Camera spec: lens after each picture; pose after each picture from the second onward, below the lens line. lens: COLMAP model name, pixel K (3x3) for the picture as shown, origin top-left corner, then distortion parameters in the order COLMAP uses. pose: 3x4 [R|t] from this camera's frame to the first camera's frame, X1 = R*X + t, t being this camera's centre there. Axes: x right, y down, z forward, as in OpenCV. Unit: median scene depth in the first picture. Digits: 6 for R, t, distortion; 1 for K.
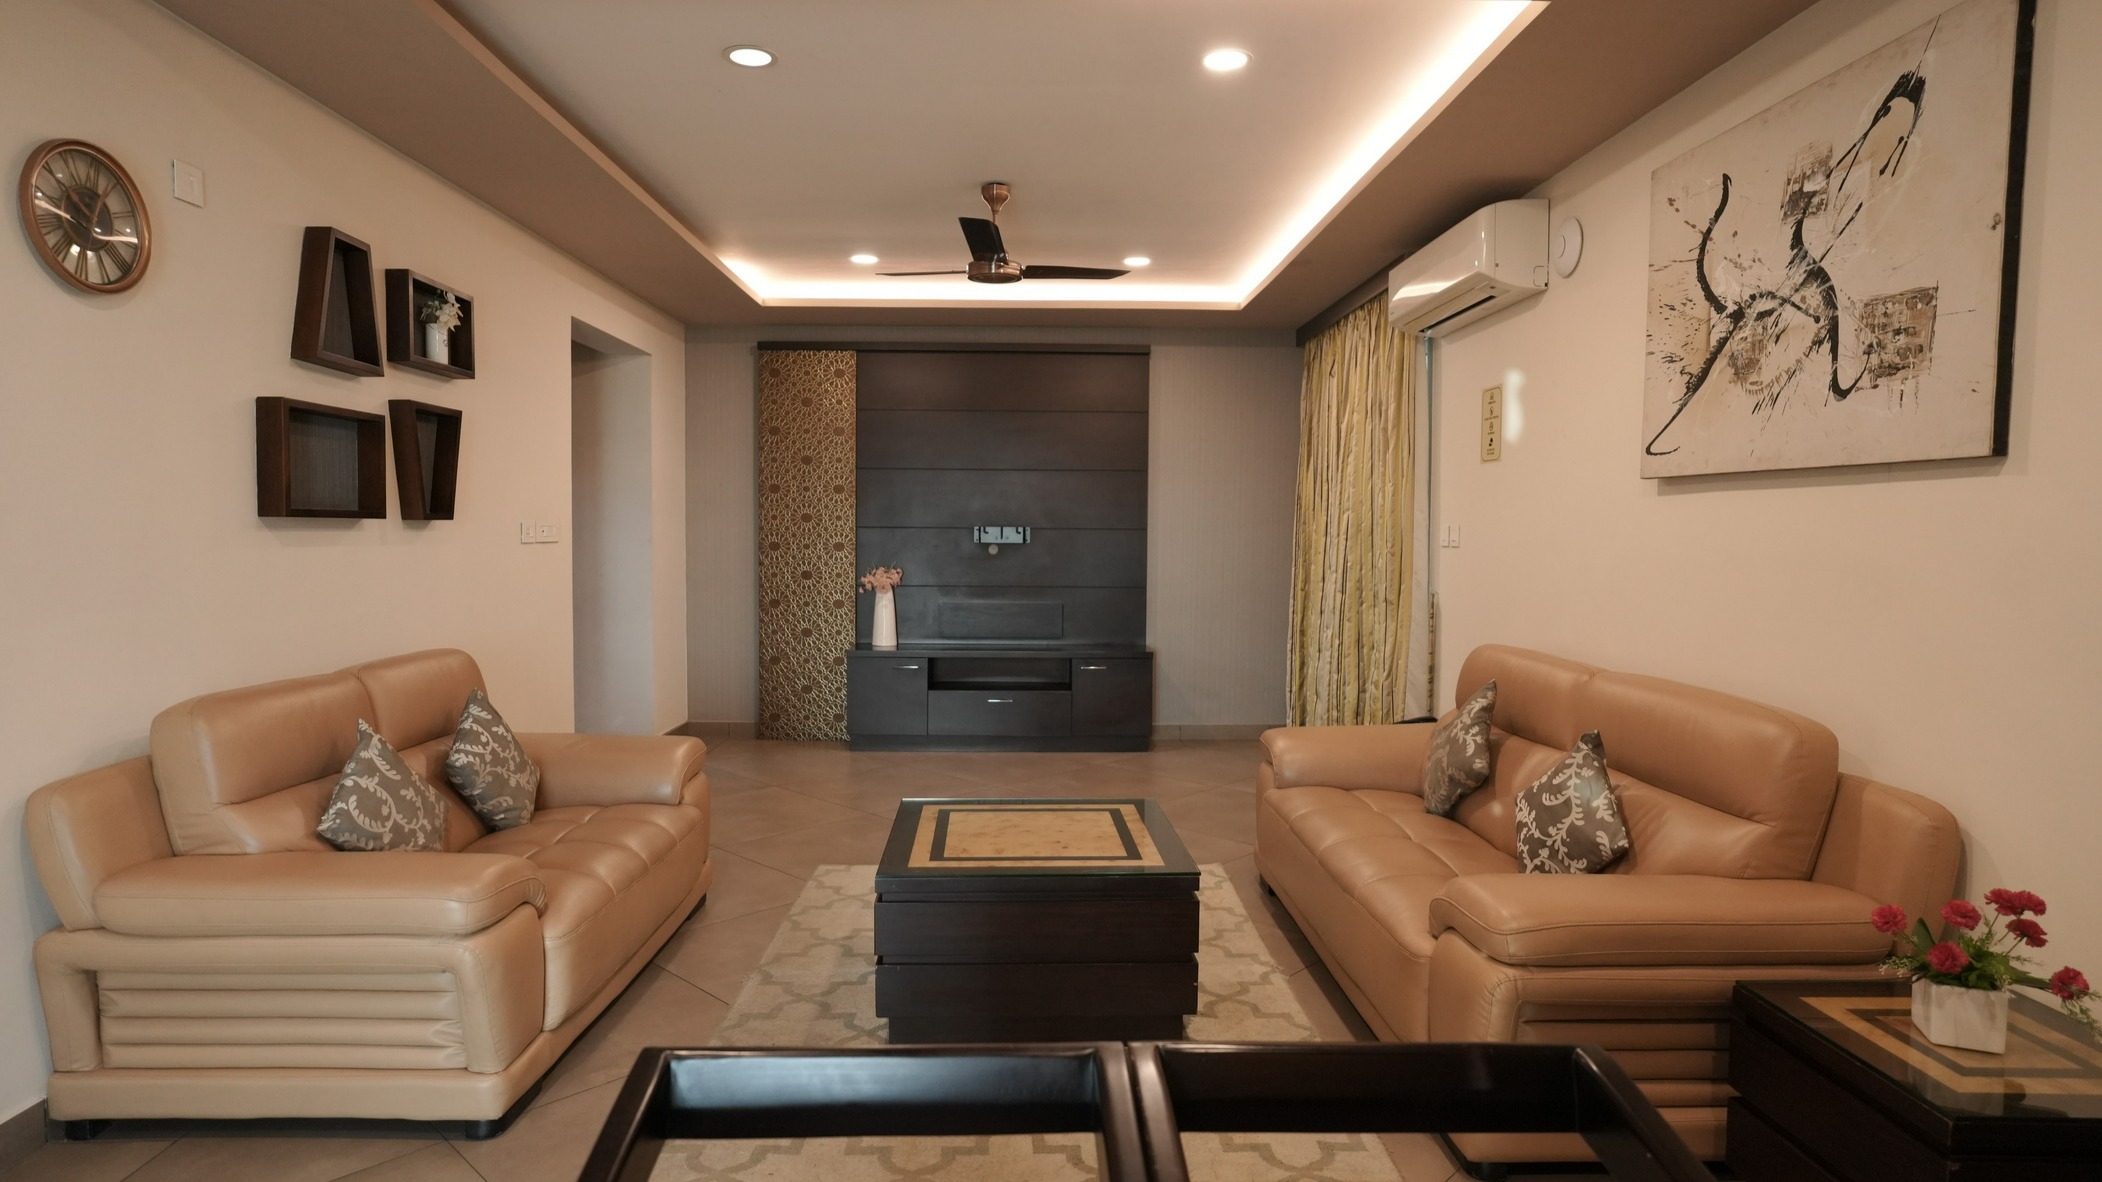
lens RADIAL K [[1139.5, 0, 1051.0], [0, 1139.5, 591.0], [0, 0, 1]] dist [-0.054649, 0.040969]
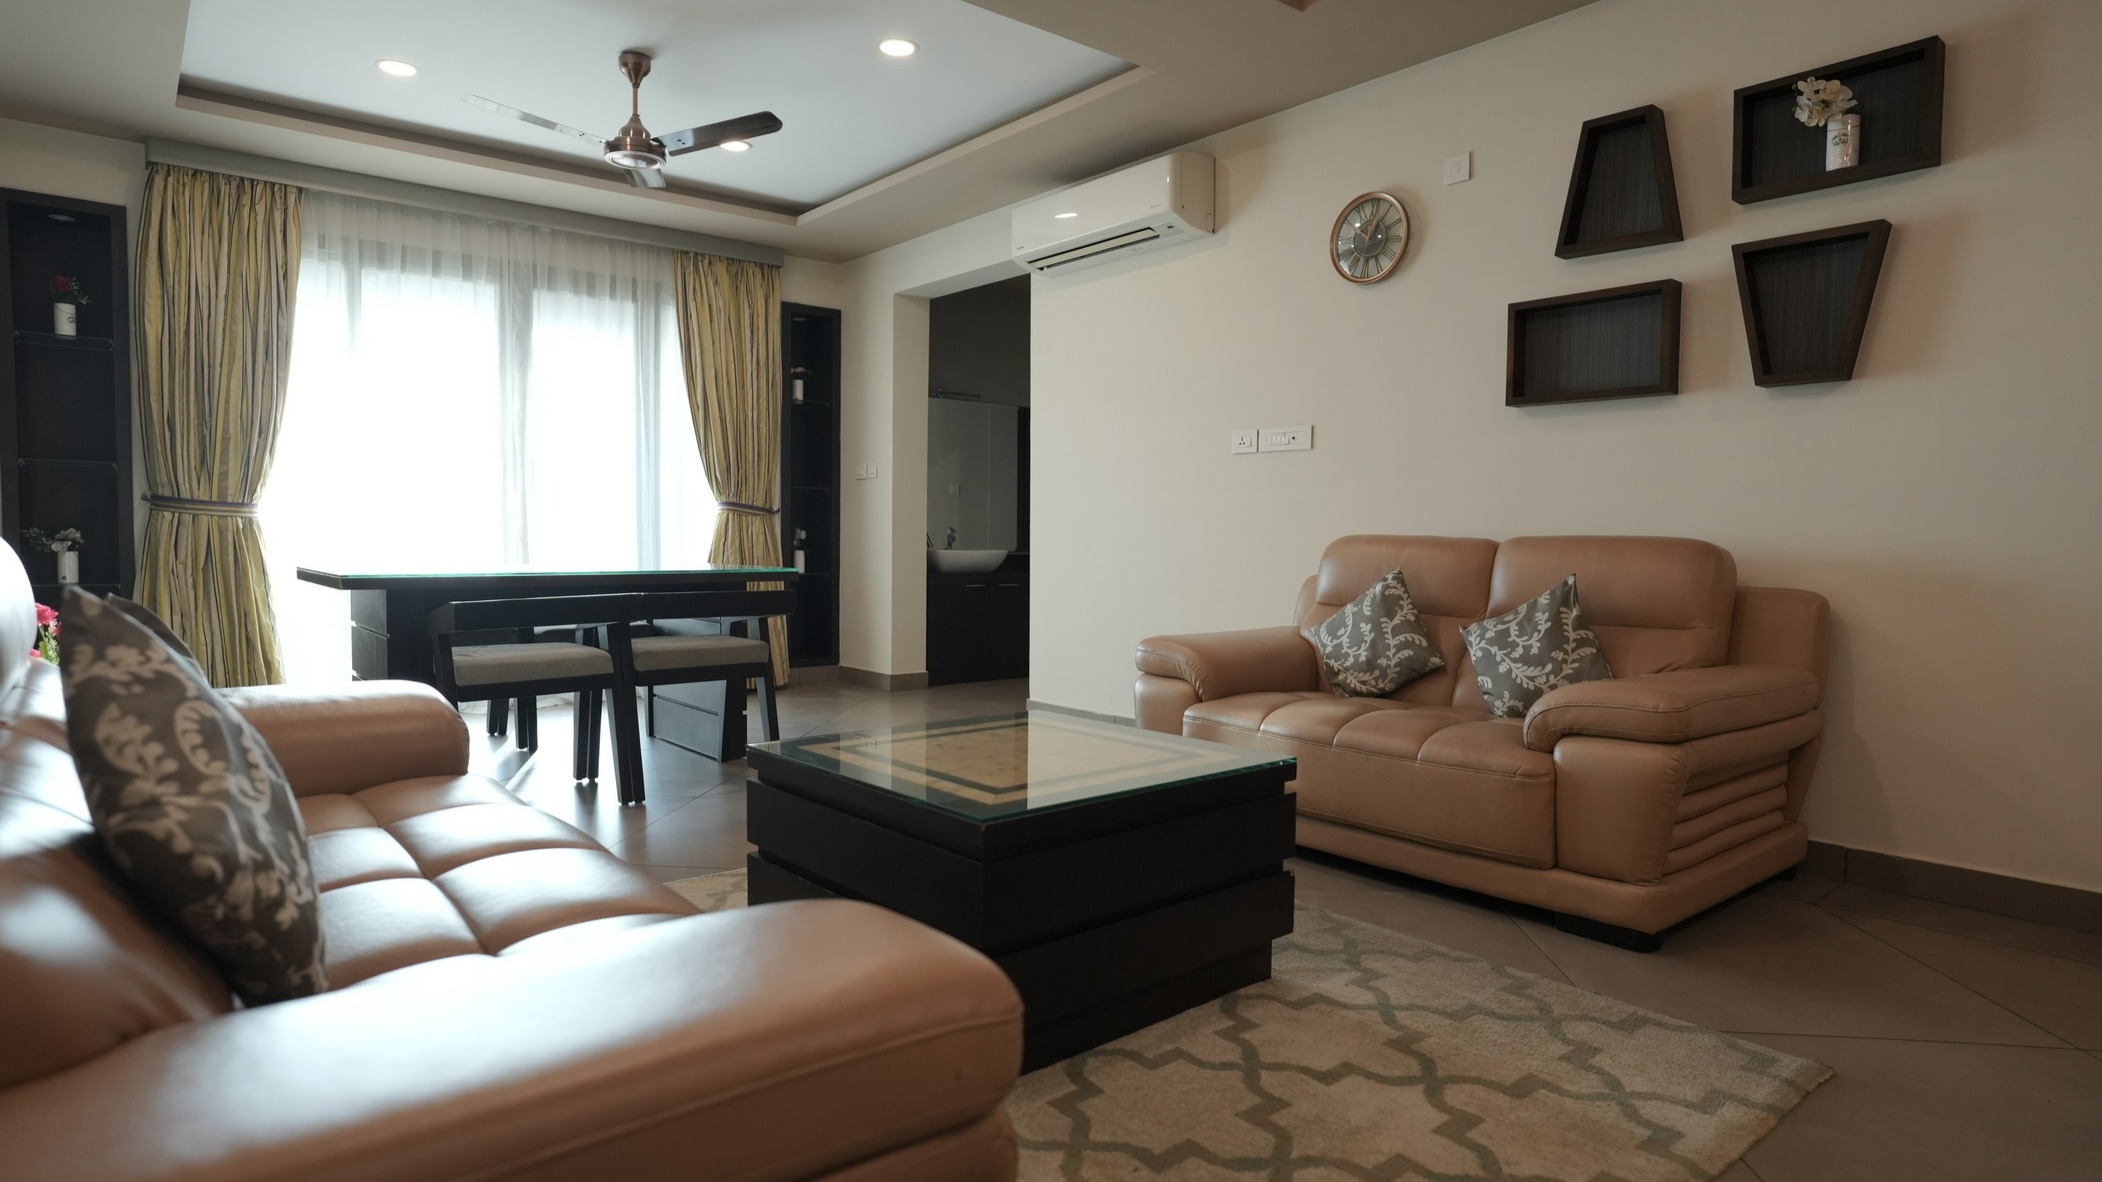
lens RADIAL K [[1139.5, 0, 1051.0], [0, 1139.5, 591.0], [0, 0, 1]] dist [-0.054649, 0.040969]
pose [[-0.786347, 0.011980, -0.617669, 0.367822], [-0.049025, 0.995449, 0.081720, 0.046804], [0.615837, 0.094541, -0.782181, 1.407877]]
